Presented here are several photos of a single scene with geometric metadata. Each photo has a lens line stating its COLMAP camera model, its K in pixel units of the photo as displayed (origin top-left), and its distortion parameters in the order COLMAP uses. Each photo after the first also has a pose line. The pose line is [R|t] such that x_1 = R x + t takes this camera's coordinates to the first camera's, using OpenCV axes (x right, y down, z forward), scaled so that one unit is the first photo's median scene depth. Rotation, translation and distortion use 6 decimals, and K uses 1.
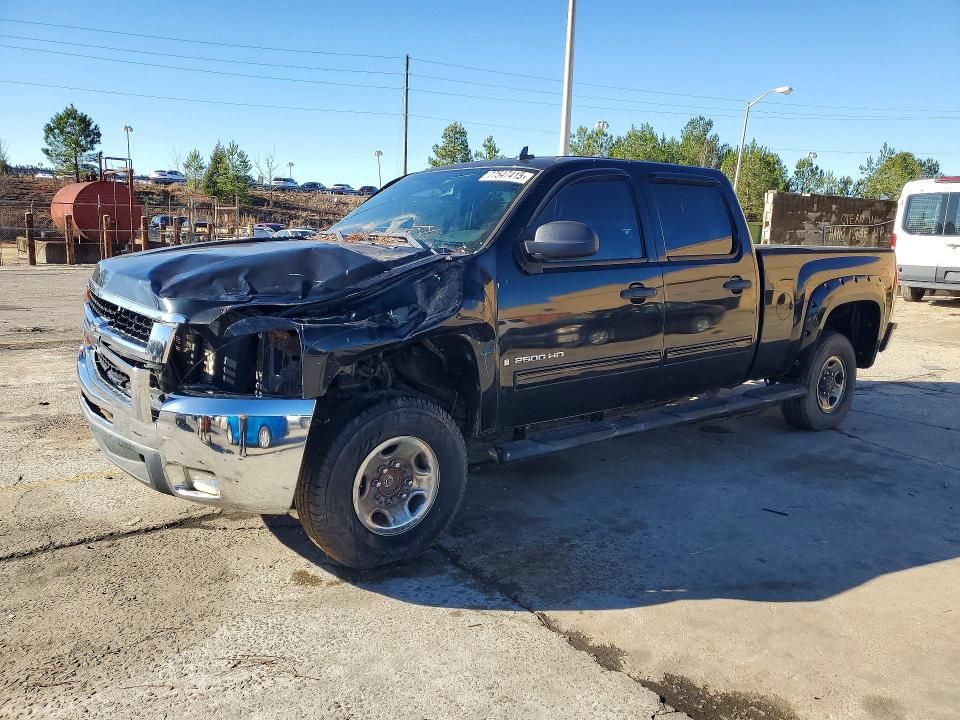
lens RADIAL K [[766.1, 0, 485.0], [0, 766.1, 358.4], [0, 0, 1]] dist [0.003945, 0.006693]
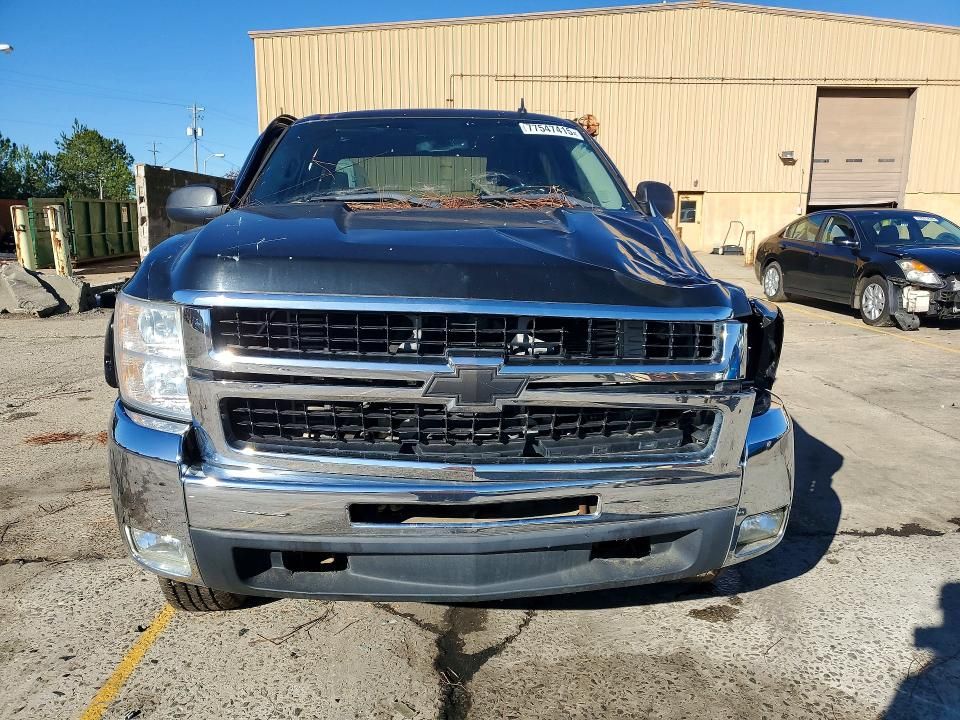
lens RADIAL K [[766.1, 0, 485.0], [0, 766.1, 358.4], [0, 0, 1]] dist [0.003945, 0.006693]
pose [[0.521536, -0.171039, 0.835910, -0.862110], [0.150219, 0.982805, 0.107372, -0.091459], [-0.839901, 0.069571, 0.538262, 0.641375]]
